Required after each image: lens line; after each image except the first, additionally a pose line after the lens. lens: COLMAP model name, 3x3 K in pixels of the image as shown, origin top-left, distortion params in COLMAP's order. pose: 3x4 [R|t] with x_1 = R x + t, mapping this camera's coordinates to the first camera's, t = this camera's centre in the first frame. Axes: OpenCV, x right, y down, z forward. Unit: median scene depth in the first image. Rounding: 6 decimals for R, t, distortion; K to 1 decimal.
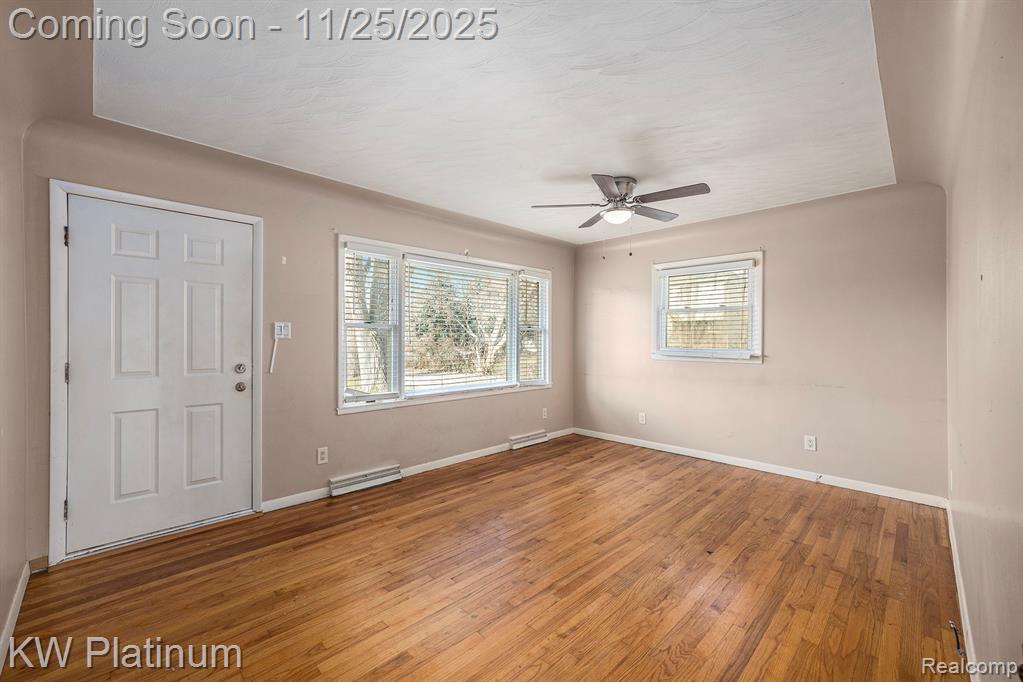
lens RADIAL K [[415.8, 0, 502.0], [0, 415.8, 341.0], [0, 0, 1]] dist [0.017233, 0.000386]
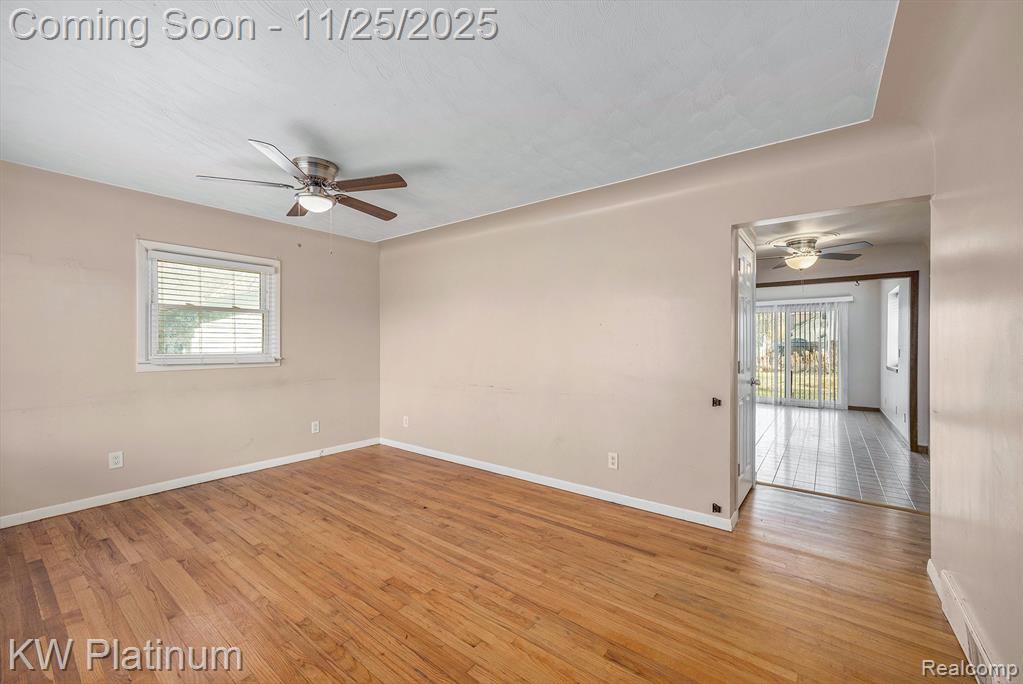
lens RADIAL K [[415.8, 0, 502.3], [0, 415.8, 342.5], [0, 0, 1]] dist [0.017233, 0.000386]
pose [[-0.122292, 0.000502, 0.992494, -0.686818], [-0.000238, 1.000000, -0.000535, -0.000522], [-0.992494, -0.000302, -0.122292, 0.790397]]
